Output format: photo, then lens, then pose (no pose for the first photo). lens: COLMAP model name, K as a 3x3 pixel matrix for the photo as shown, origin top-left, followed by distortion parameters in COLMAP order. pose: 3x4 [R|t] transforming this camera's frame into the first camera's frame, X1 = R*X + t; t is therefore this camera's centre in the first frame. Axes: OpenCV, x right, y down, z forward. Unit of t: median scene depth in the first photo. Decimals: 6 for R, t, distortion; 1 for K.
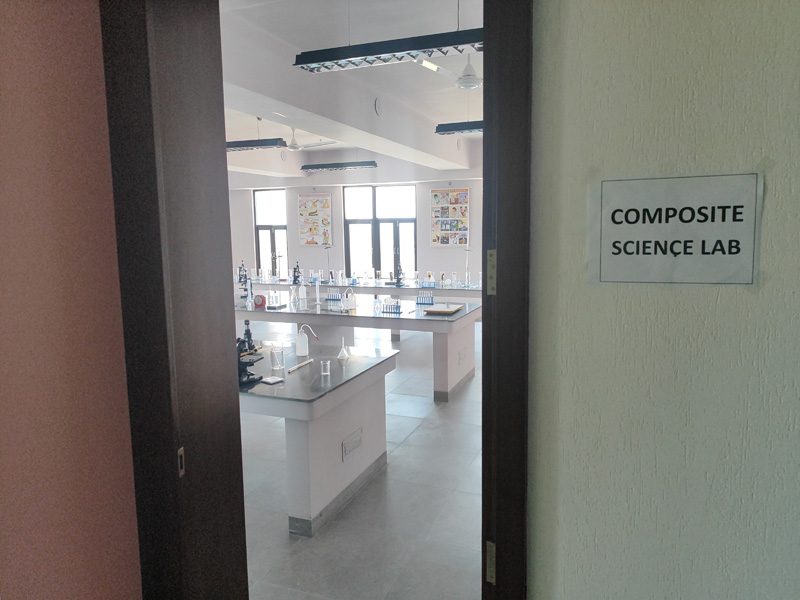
lens RADIAL K [[568.2, 0, 401.0], [0, 568.2, 295.3], [0, 0, 1]] dist [0.022982, -0.002599]
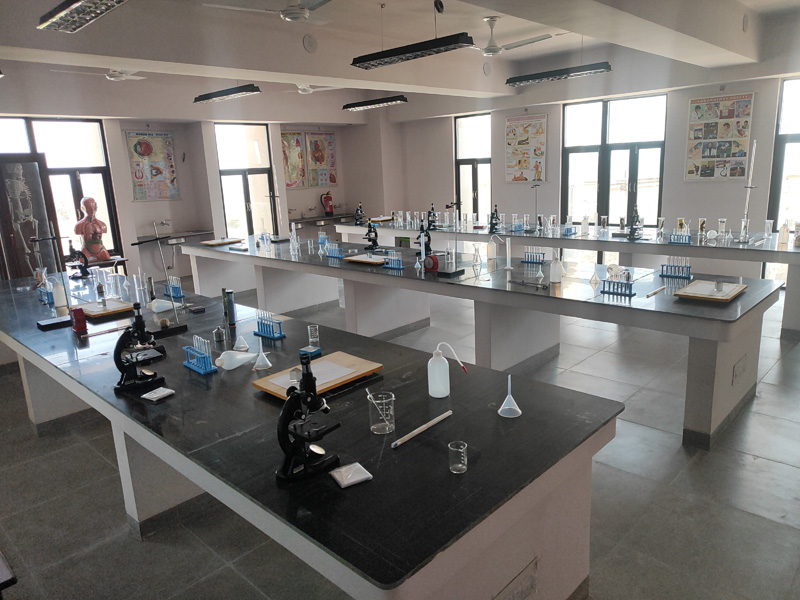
lens RADIAL K [[568.2, 0, 401.0], [0, 568.2, 295.3], [0, 0, 1]] dist [0.022982, -0.002599]
pose [[0.925528, 0.057526, -0.374284, -0.000780], [-0.013713, 0.992837, 0.118685, -0.023666], [0.378431, -0.104714, 0.919688, 0.187528]]
